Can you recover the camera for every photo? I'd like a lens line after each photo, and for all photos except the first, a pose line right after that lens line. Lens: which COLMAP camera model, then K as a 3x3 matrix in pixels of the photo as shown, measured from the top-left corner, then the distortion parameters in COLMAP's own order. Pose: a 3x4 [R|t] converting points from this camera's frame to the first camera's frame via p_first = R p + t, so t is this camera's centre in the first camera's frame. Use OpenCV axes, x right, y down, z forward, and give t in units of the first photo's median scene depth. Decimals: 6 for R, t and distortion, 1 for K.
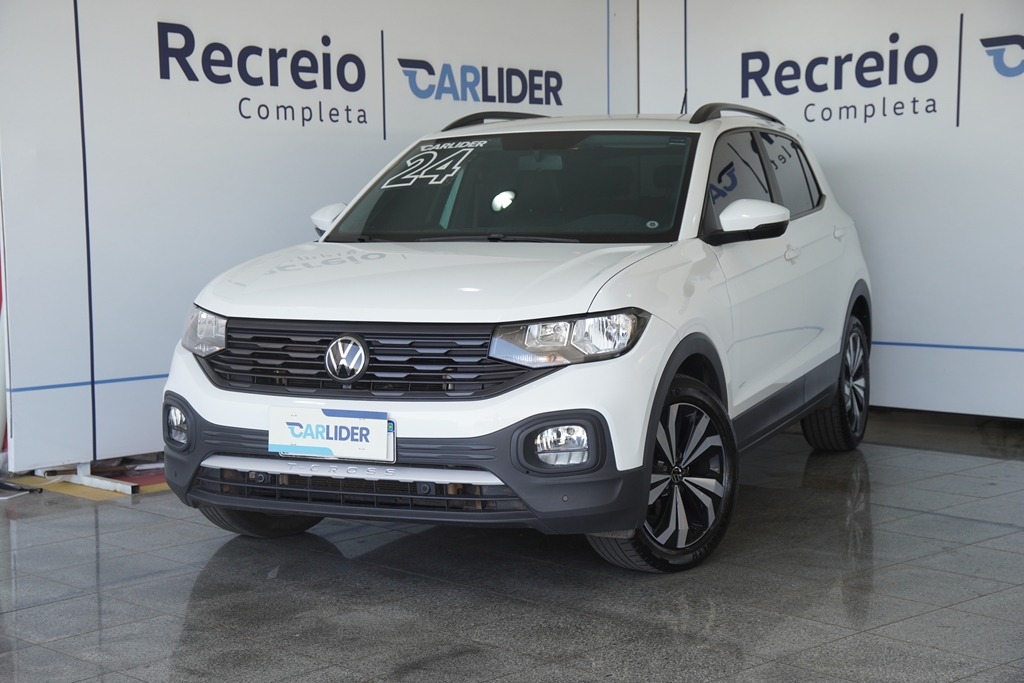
lens RADIAL K [[1600.6, 0, 512.0], [0, 1600.6, 341.5], [0, 0, 1]] dist [0.247084, 0.214218]
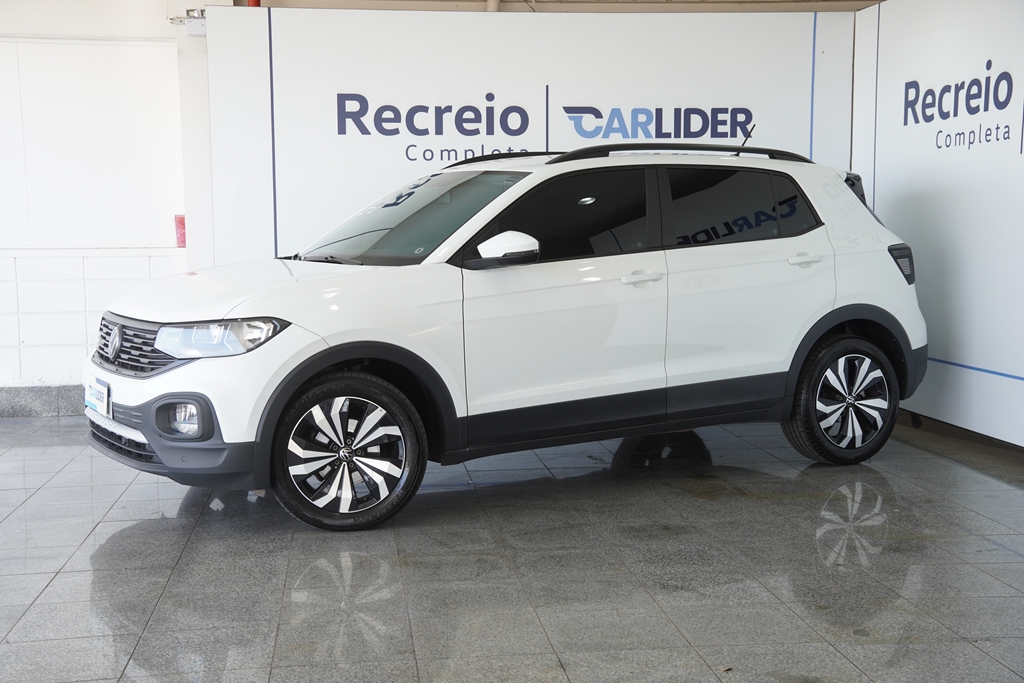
lens RADIAL K [[1341.1, 0, 512.0], [0, 1341.1, 341.5], [0, 0, 1]] dist [0.134014, 0.114433]
pose [[0.800832, 0.063701, -0.595492, 0.556217], [-0.055072, 0.997947, 0.032690, -0.030358], [0.596352, 0.006616, 0.802696, 0.166125]]
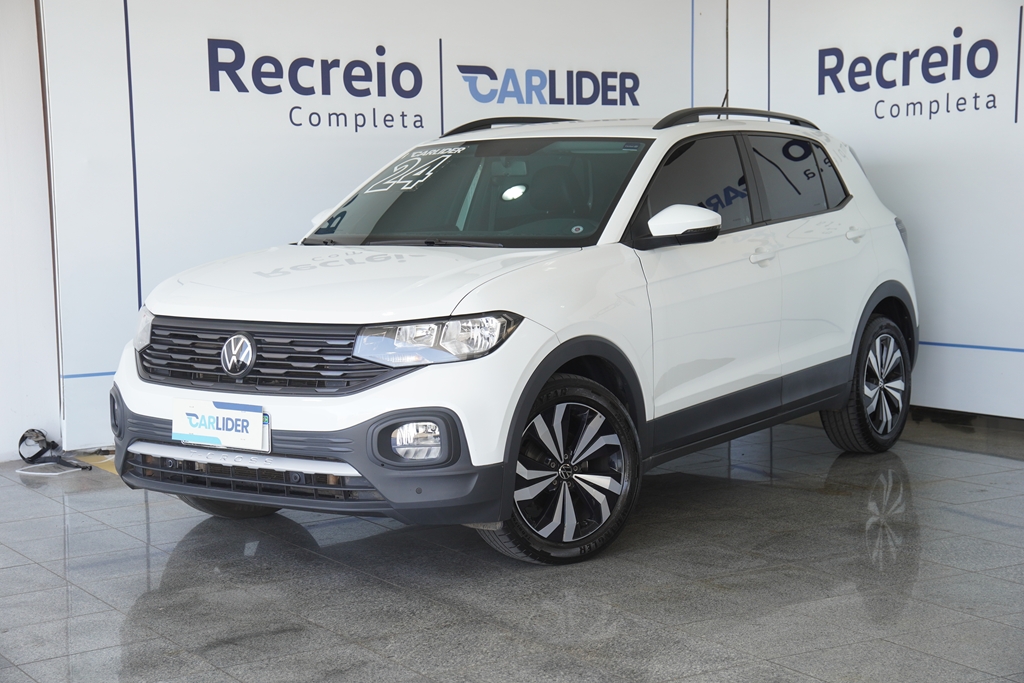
lens RADIAL K [[1600.6, 0, 512.0], [0, 1600.6, 341.5], [0, 0, 1]] dist [0.247084, 0.214218]
pose [[0.979702, 0.015084, -0.199889, 0.187260], [-0.013603, 0.999869, 0.008779, -0.006726], [0.199995, -0.005882, 0.979779, -0.016097]]
